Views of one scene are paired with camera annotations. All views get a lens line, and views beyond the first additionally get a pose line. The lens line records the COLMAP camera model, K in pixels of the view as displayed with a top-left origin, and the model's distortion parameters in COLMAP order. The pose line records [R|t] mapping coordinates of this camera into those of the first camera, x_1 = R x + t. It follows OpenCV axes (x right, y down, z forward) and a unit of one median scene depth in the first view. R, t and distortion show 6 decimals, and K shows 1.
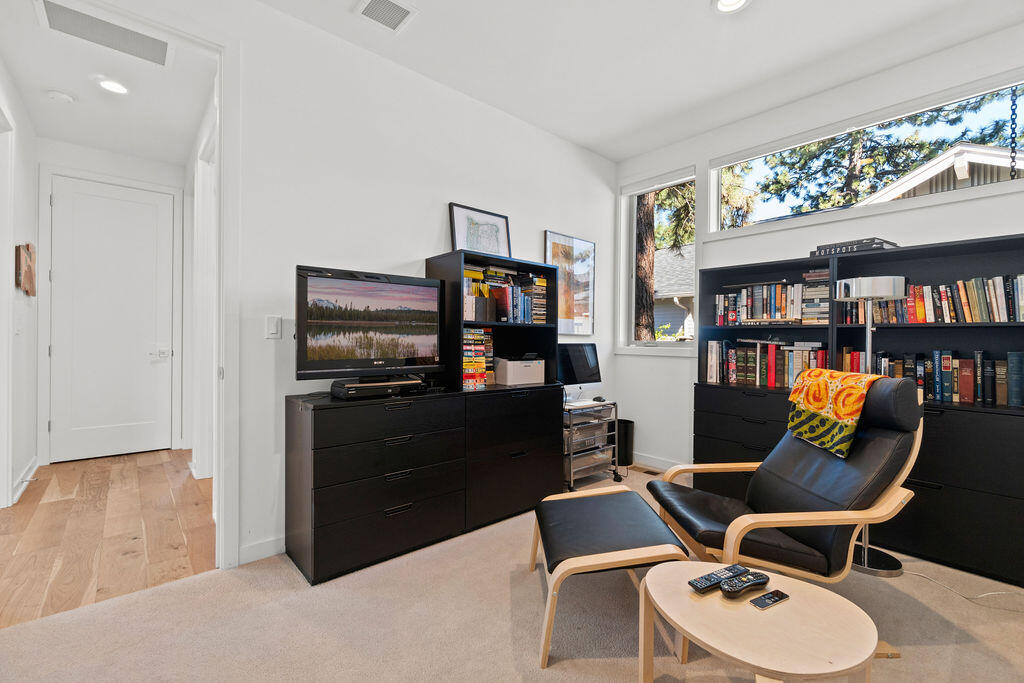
lens RADIAL K [[444.2, 0, 510.8], [0, 444.2, 339.0], [0, 0, 1]] dist [-0.001330, -0.000345]
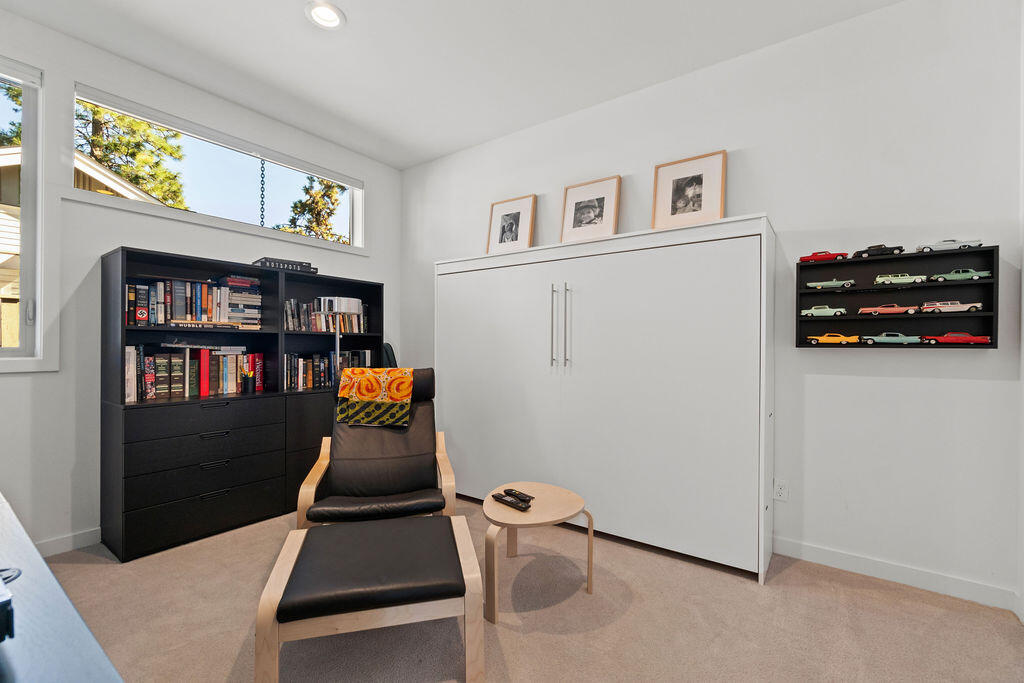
lens RADIAL K [[438.9, 0, 517.9], [0, 438.9, 340.2], [0, 0, 1]] dist [-0.001829, -0.000040]
pose [[-0.231941, 0.003499, 0.972724, -0.442802], [-0.003562, 0.999984, -0.004446, -0.005168], [-0.972723, -0.004496, -0.231924, 0.592533]]
